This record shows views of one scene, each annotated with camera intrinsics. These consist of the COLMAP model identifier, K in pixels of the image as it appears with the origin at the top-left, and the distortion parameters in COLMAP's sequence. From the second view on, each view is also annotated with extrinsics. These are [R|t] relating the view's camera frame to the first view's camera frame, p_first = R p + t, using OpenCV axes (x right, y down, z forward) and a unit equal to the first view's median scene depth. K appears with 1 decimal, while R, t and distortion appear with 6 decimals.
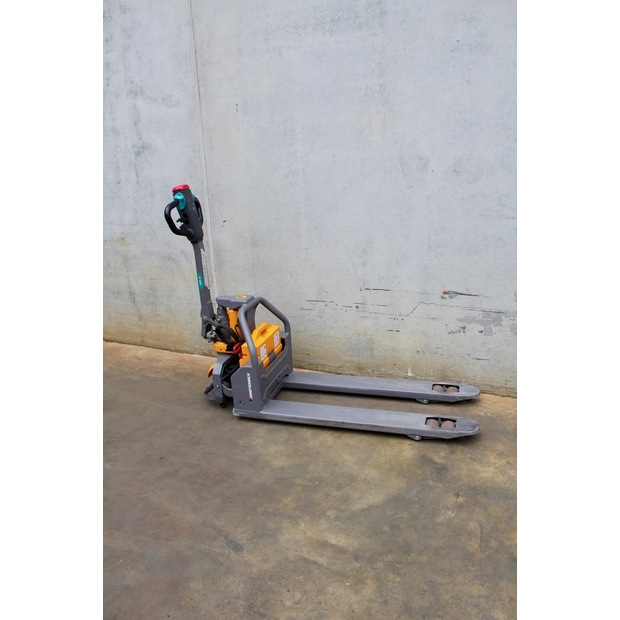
lens RADIAL K [[515.5, 0, 307.4], [0, 515.5, 310.7], [0, 0, 1]] dist [-0.156730, 0.141722]
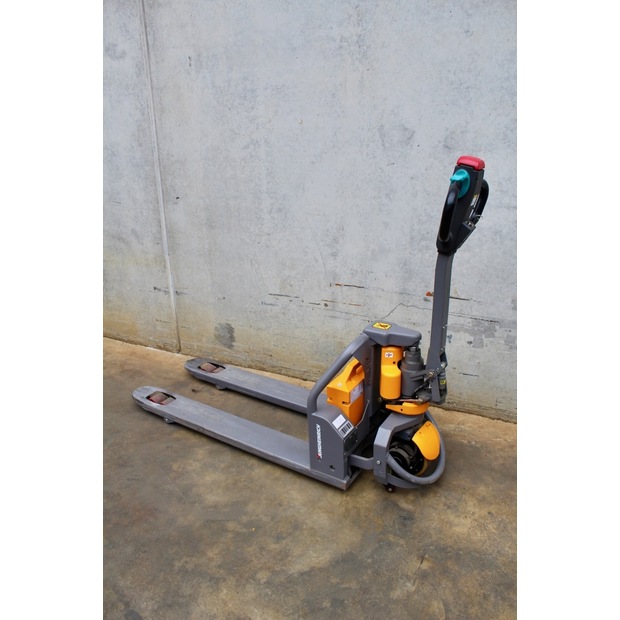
lens RADIAL K [[515.5, 0, 308.0], [0, 515.5, 312.4], [0, 0, 1]] dist [-0.156730, 0.141722]
pose [[0.999419, 0.033242, -0.007574, 0.082772], [-0.032698, 0.997462, 0.063247, -0.053220], [0.009657, -0.062963, 0.997969, 0.170578]]
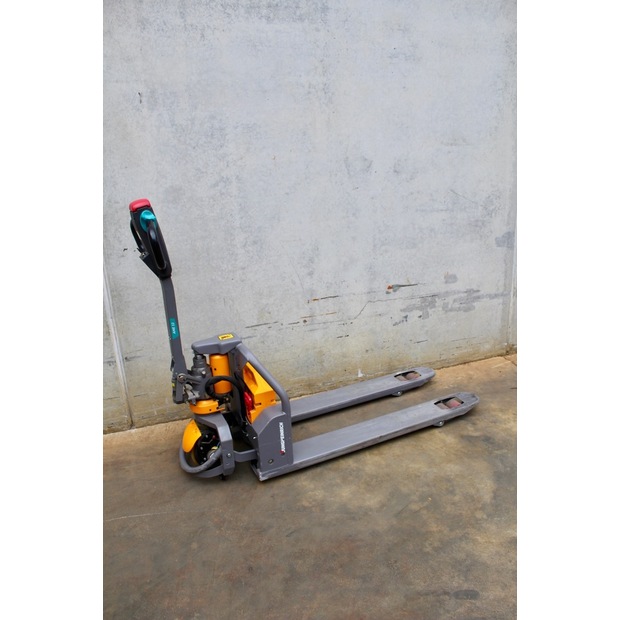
lens RADIAL K [[515.5, 0, 311.1], [0, 515.5, 311.9], [0, 0, 1]] dist [-0.156730, 0.141722]
pose [[0.730367, -0.198857, 0.653468, -0.558531], [0.211686, 0.975479, 0.060252, -0.086464], [-0.649426, 0.094324, 0.754552, 0.324307]]
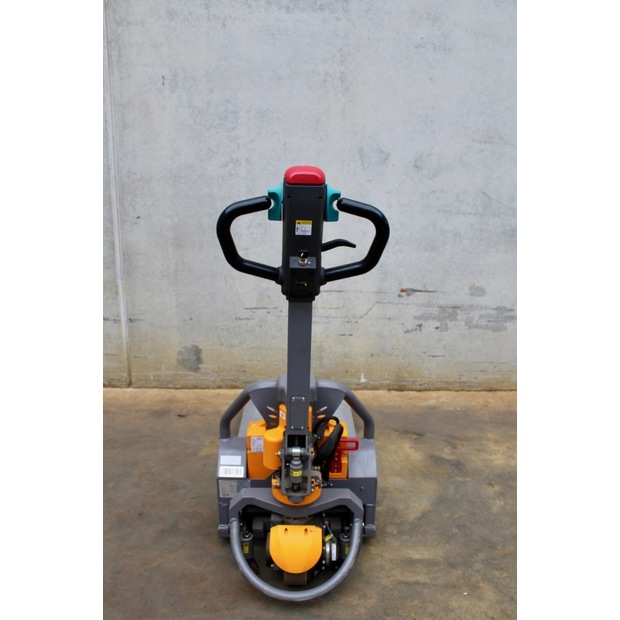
lens RADIAL K [[553.4, 0, 309.2], [0, 553.4, 310.8], [0, 0, 1]] dist [-0.151511, 0.131623]
pose [[0.905447, -0.047420, 0.421801, -0.346117], [0.069759, 0.996852, -0.037677, 0.031320], [-0.418687, 0.063539, 0.905905, 0.126095]]
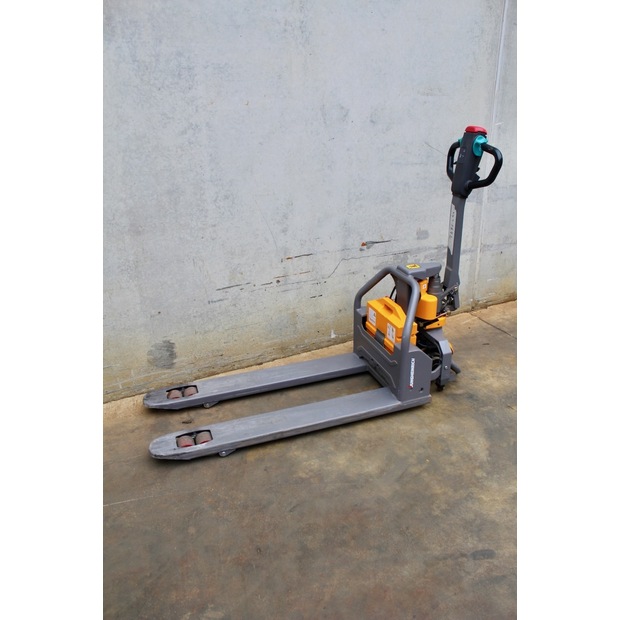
lens RADIAL K [[515.5, 0, 310.7], [0, 515.5, 312.7], [0, 0, 1]] dist [-0.156730, 0.141722]
pose [[0.621307, -0.274948, 0.733745, -0.587338], [0.219176, 0.960018, 0.174146, -0.107814], [-0.752289, 0.052621, 0.656728, 0.433252]]
